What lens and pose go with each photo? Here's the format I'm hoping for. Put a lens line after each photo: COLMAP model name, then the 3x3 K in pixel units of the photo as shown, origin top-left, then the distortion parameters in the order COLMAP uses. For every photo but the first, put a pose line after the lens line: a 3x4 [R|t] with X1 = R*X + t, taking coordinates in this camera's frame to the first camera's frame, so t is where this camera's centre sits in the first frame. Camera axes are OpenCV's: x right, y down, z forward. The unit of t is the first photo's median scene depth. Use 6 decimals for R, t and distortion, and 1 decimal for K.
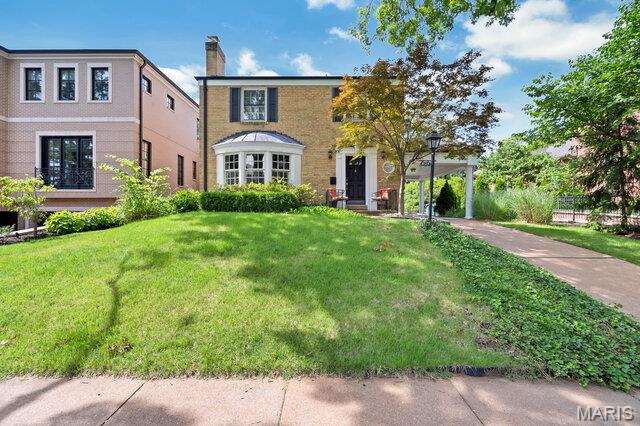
lens RADIAL K [[291.5, 0, 317.3], [0, 291.5, 213.8], [0, 0, 1]] dist [0.000051, 0.000014]
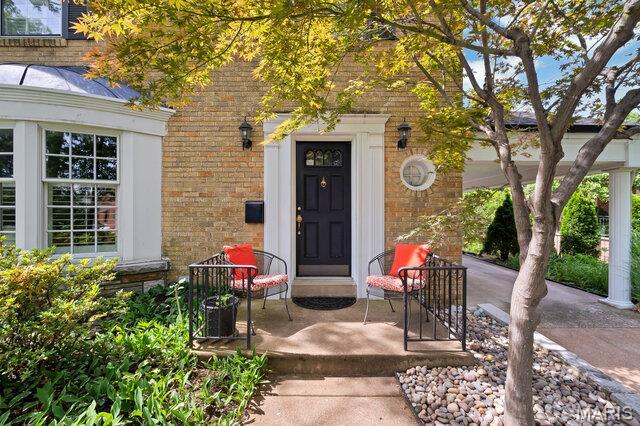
lens RADIAL K [[291.5, 0, 317.3], [0, 291.5, 213.8], [0, 0, 1]] dist [0.000051, 0.000014]
pose [[0.999960, -0.000554, 0.008882, 0.122451], [0.000580, 0.999996, -0.002930, -0.110094], [-0.008880, 0.002936, 0.999956, 0.654138]]
